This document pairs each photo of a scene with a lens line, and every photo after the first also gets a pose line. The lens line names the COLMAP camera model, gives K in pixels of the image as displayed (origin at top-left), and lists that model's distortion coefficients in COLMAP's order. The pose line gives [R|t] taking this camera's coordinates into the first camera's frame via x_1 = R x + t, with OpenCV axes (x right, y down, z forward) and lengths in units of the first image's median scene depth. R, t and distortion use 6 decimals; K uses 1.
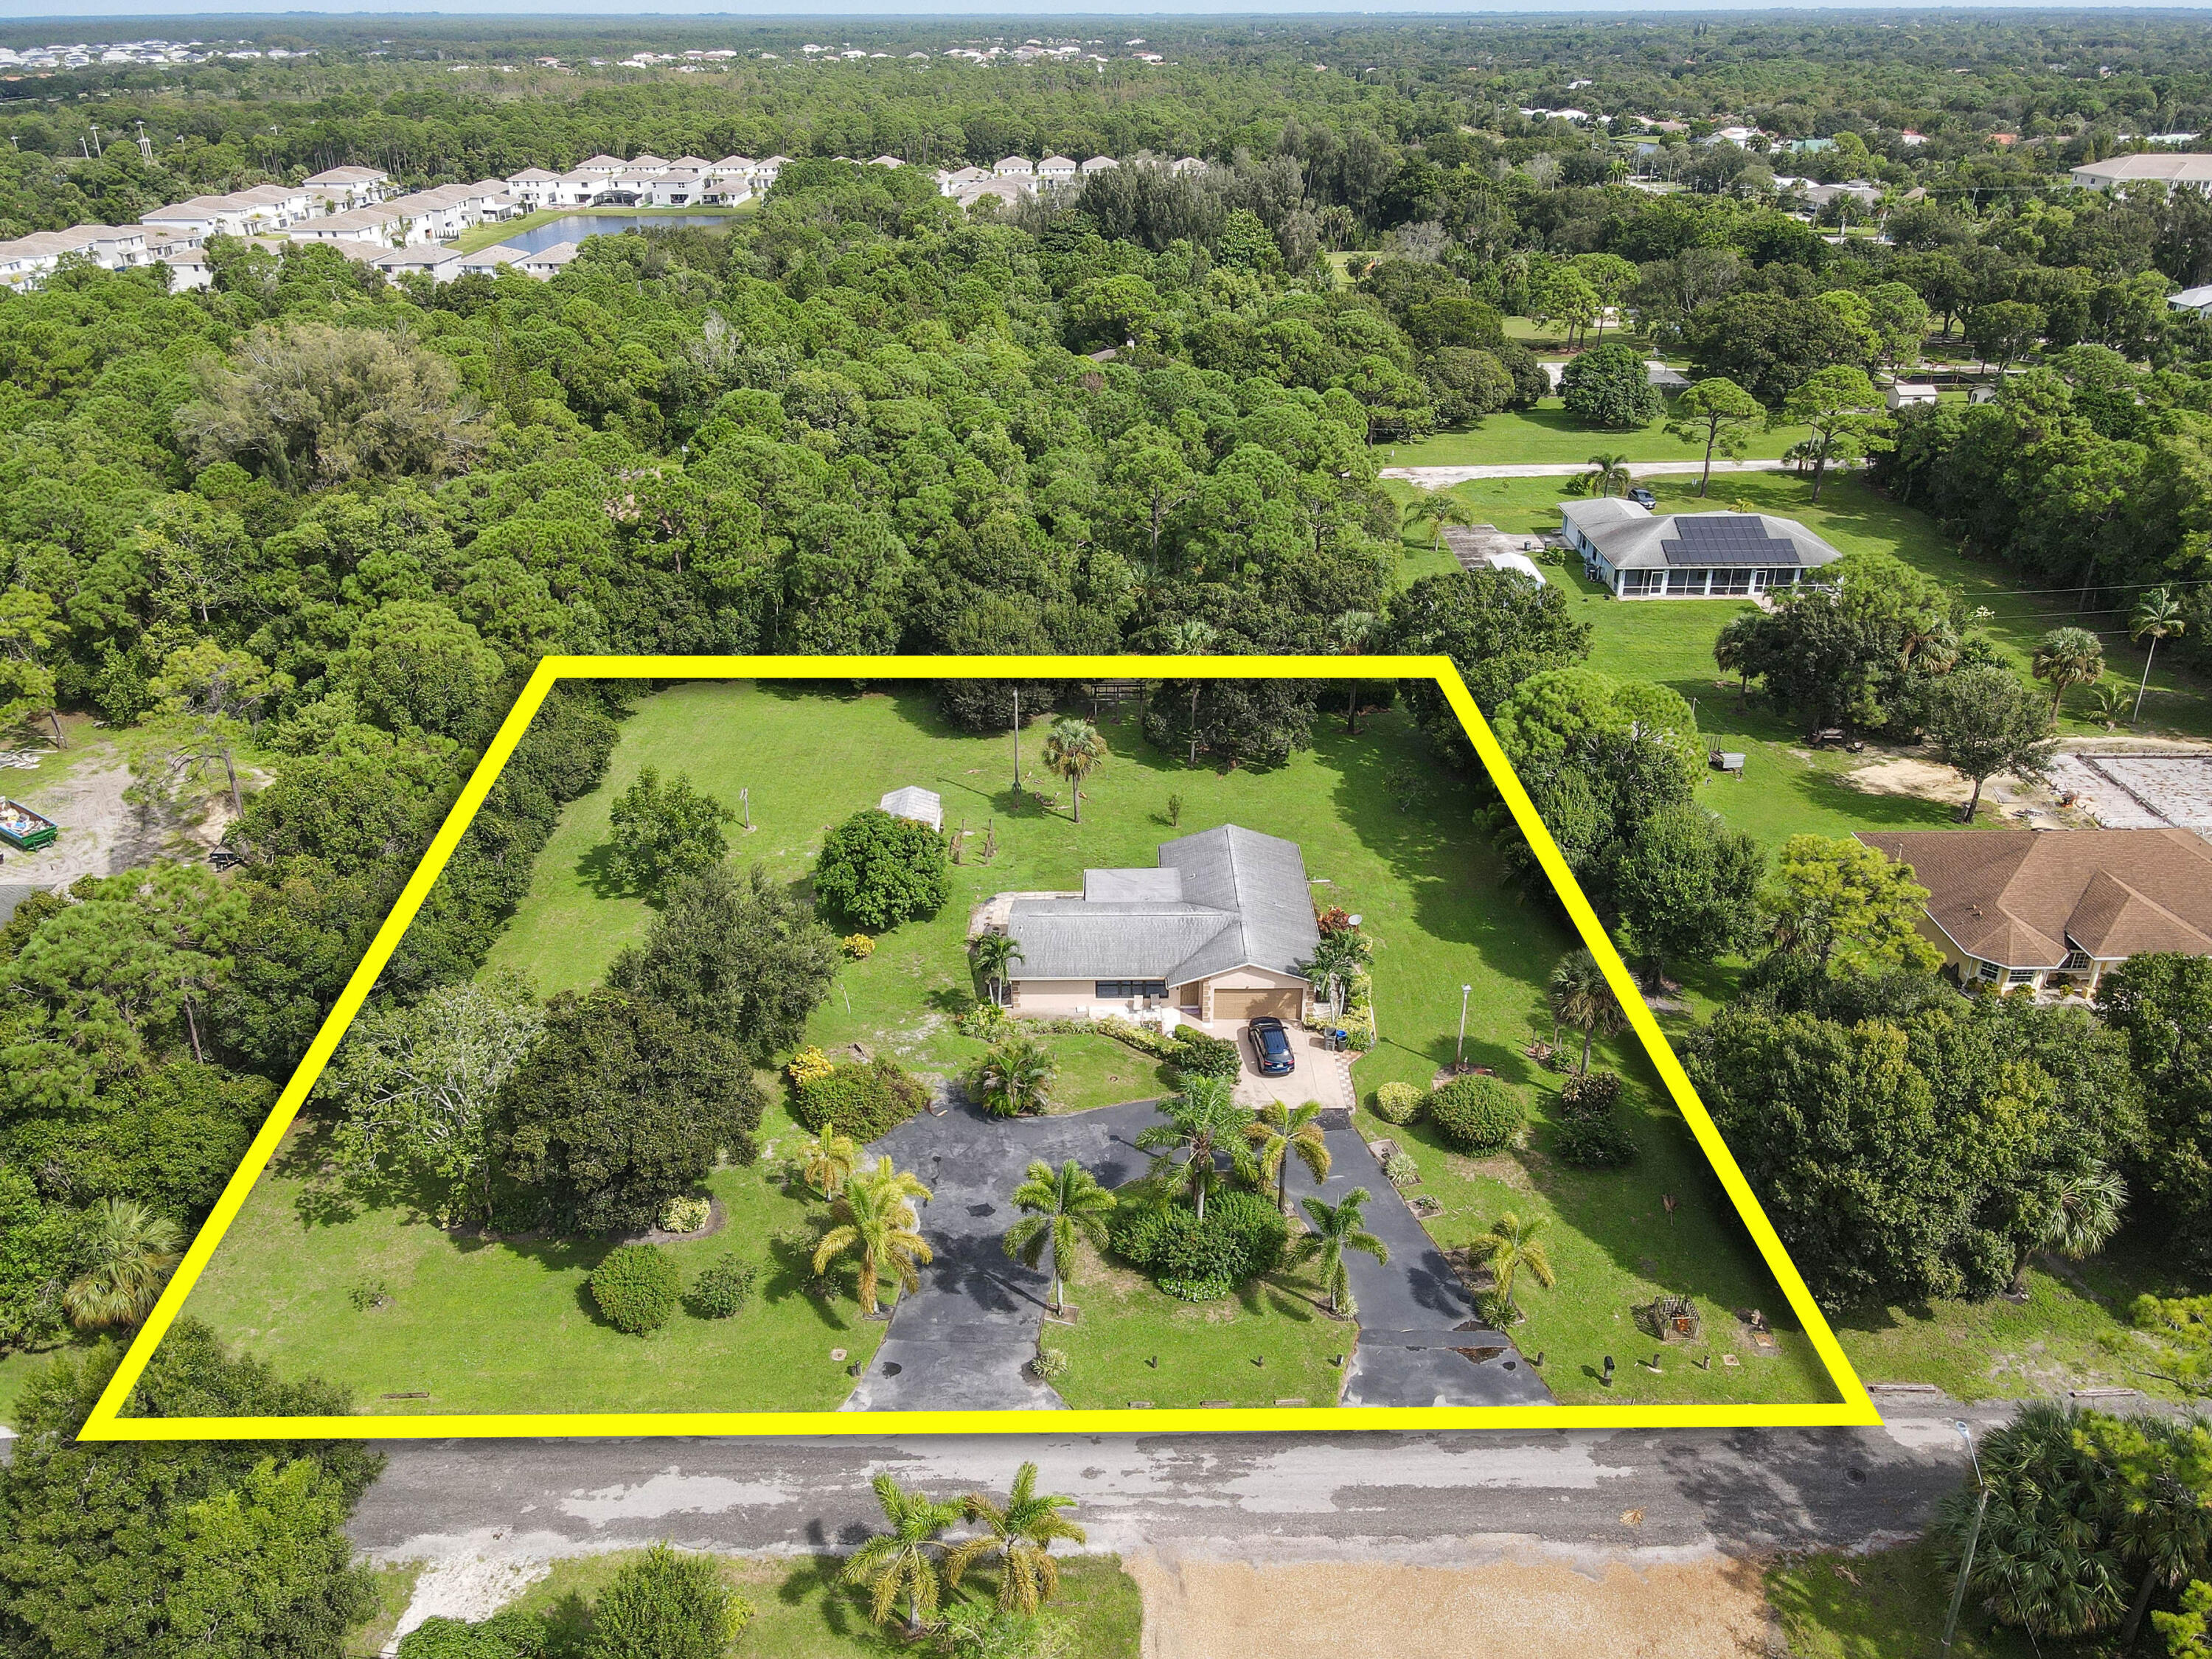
lens RADIAL K [[1614.7, 0, 1098.5], [0, 1614.7, 805.8], [0, 0, 1]] dist [0.007726, 0.025724]
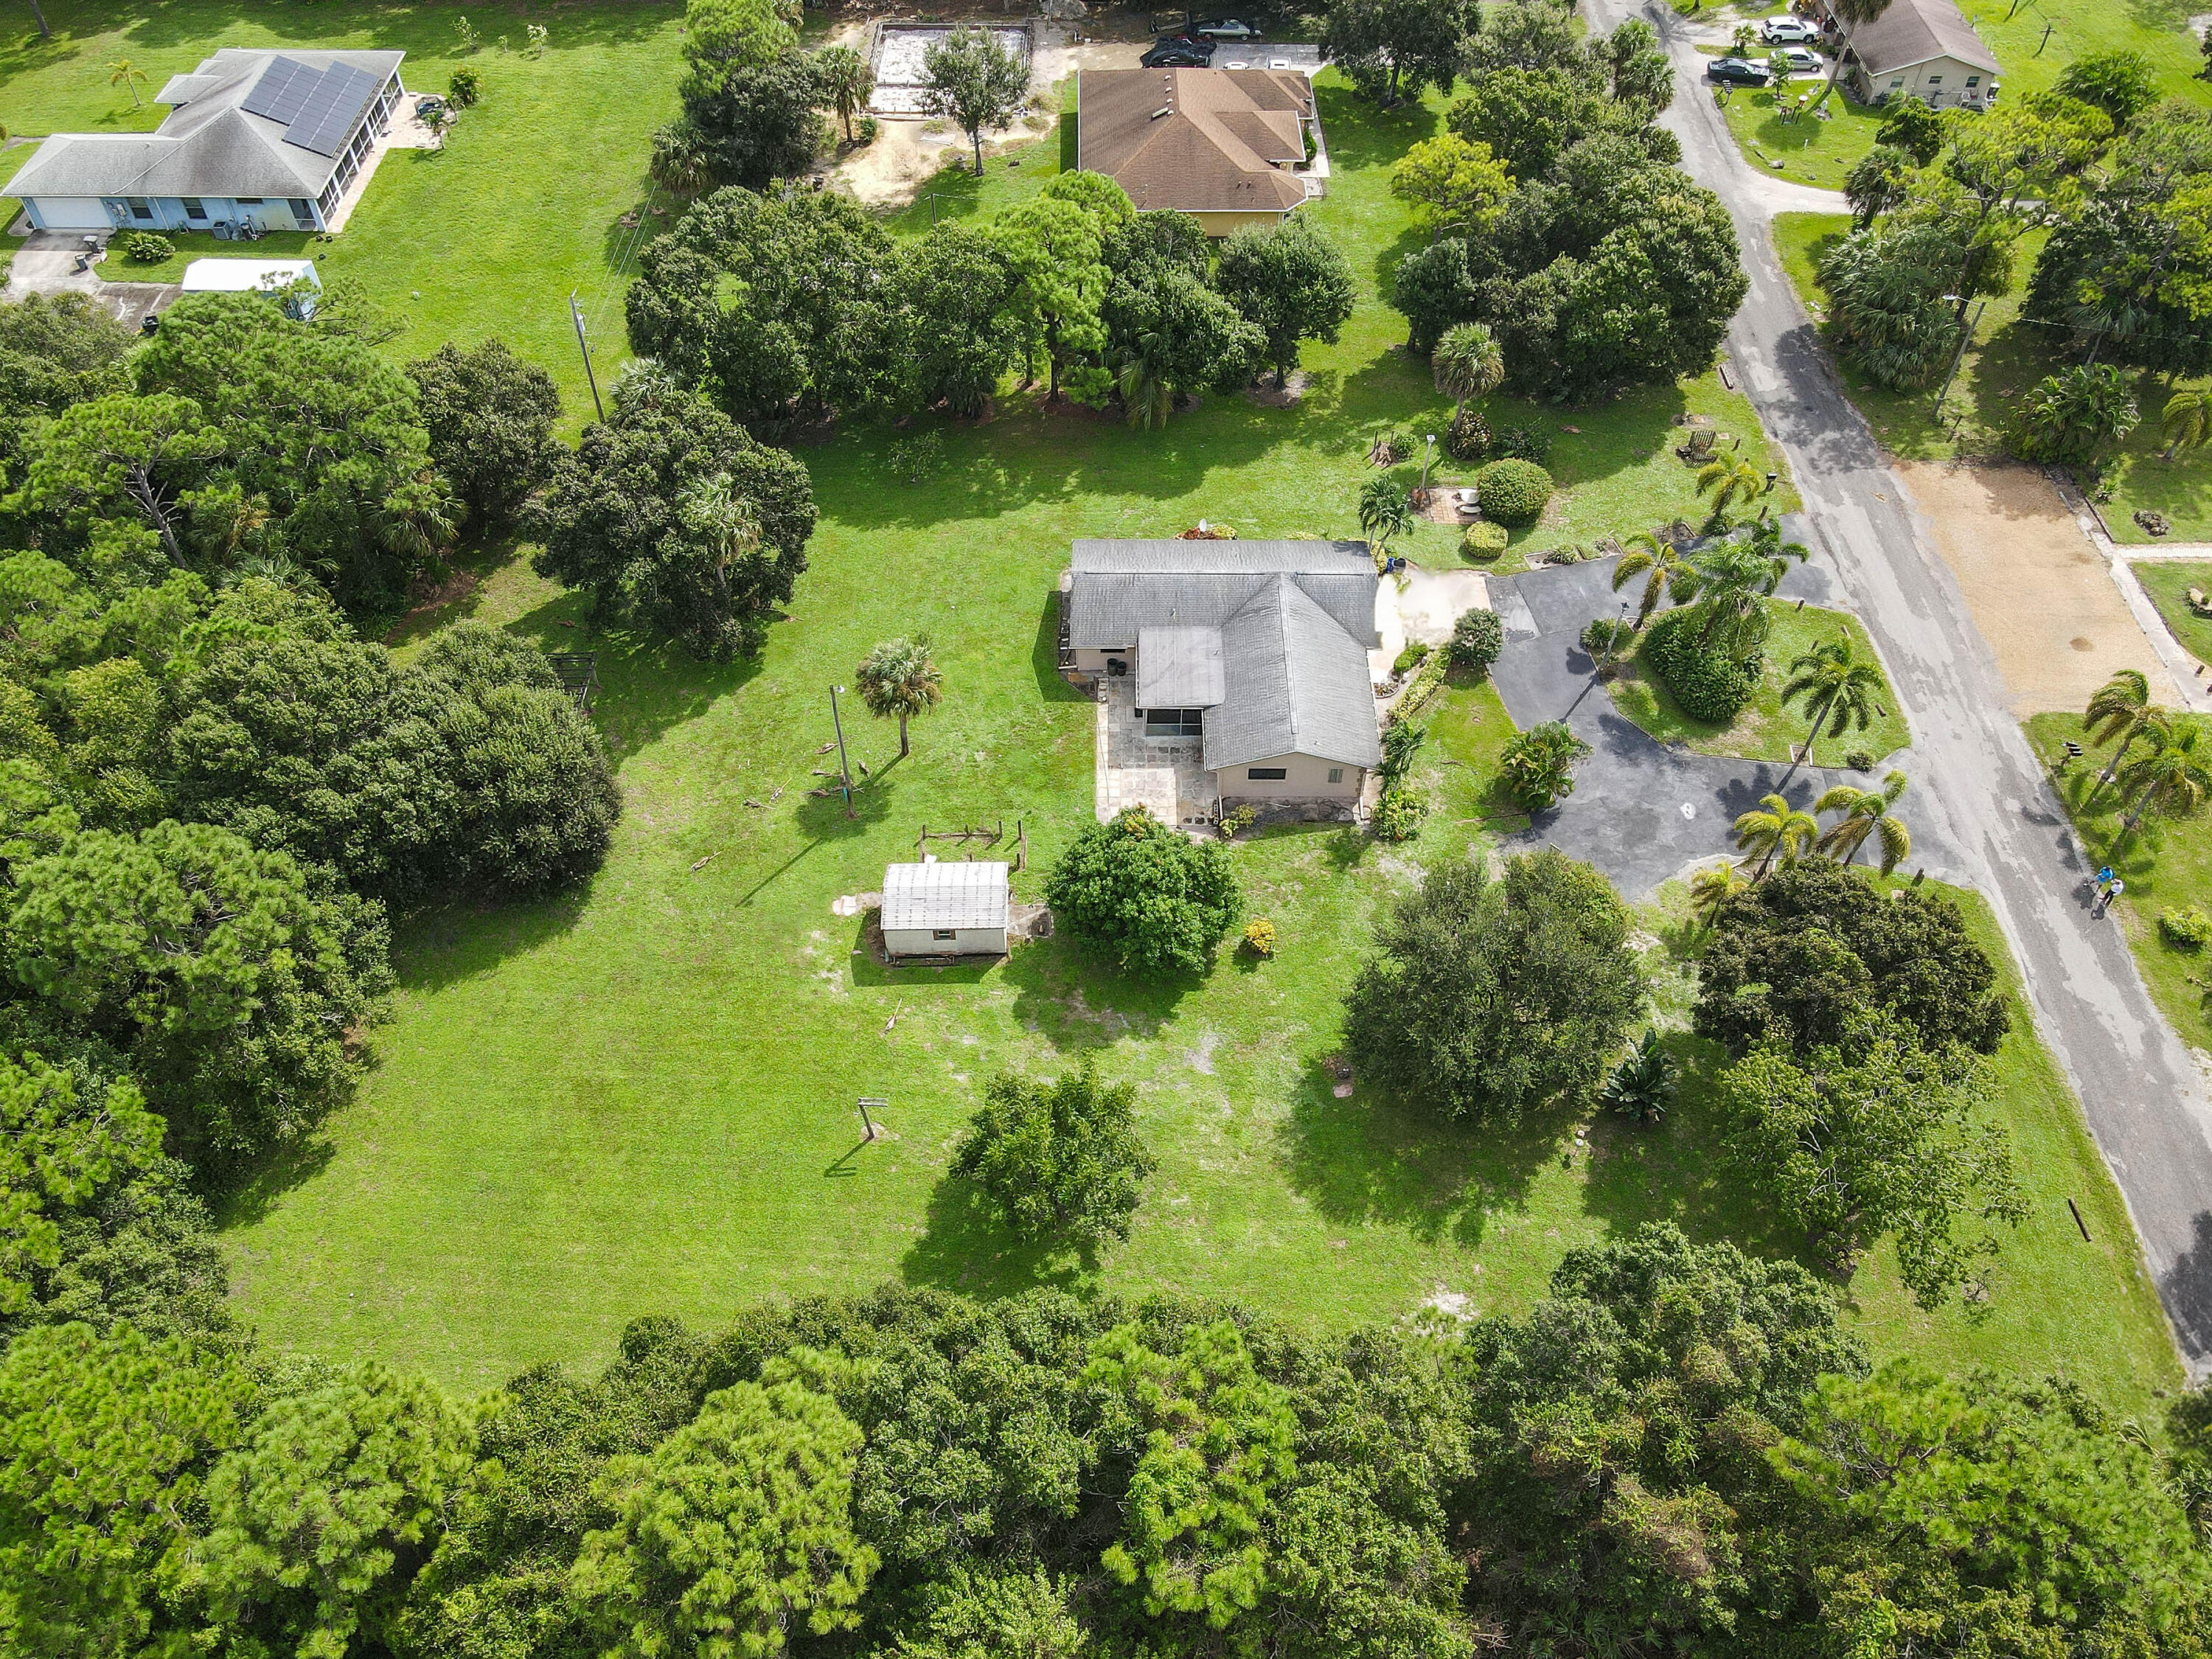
lens RADIAL K [[1614.7, 0, 1085.4], [0, 1614.7, 823.0], [0, 0, 1]] dist [0.007726, 0.025724]
pose [[0.000931, -0.758536, 0.651631, -0.552587], [0.439031, 0.585782, 0.681257, -0.466092], [-0.898471, 0.285452, 0.333566, 0.696495]]
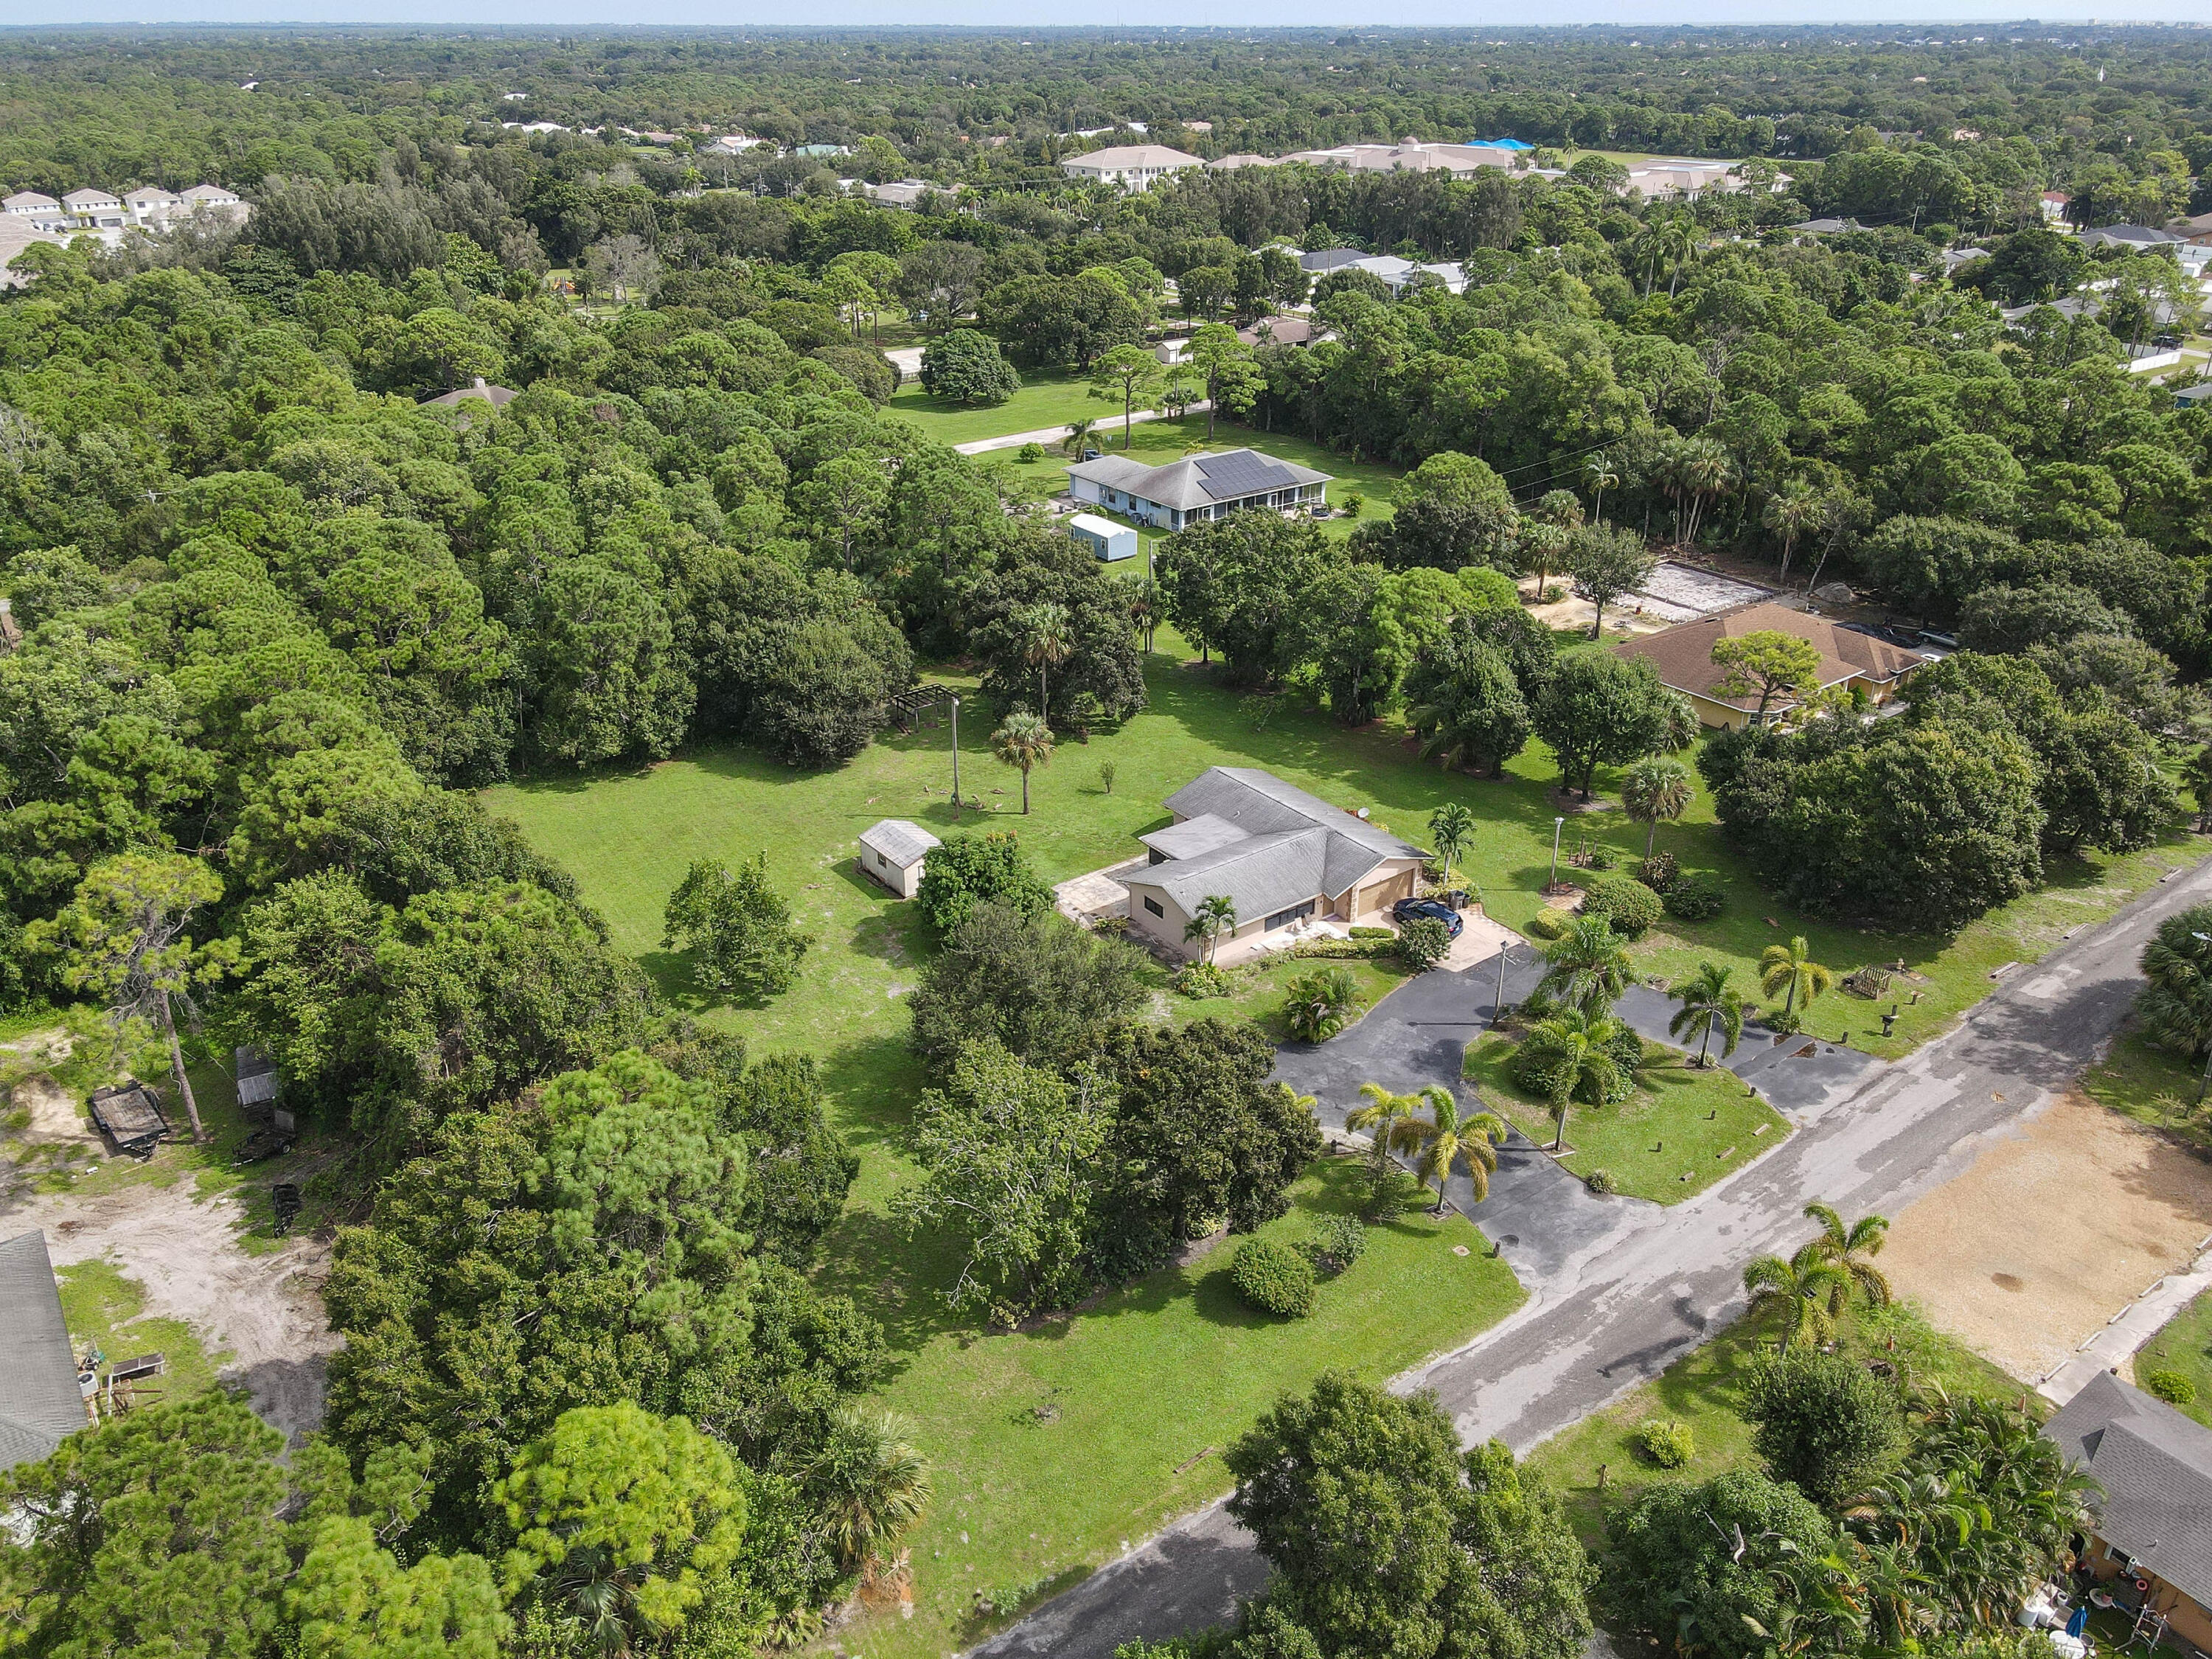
lens RADIAL K [[1614.7, 0, 1094.2], [0, 1614.7, 817.9], [0, 0, 1]] dist [0.007726, 0.025724]
pose [[0.808381, -0.259169, 0.528537, -0.533623], [0.259416, 0.962822, 0.075354, -0.054701], [-0.528416, 0.076196, 0.845559, 0.115774]]
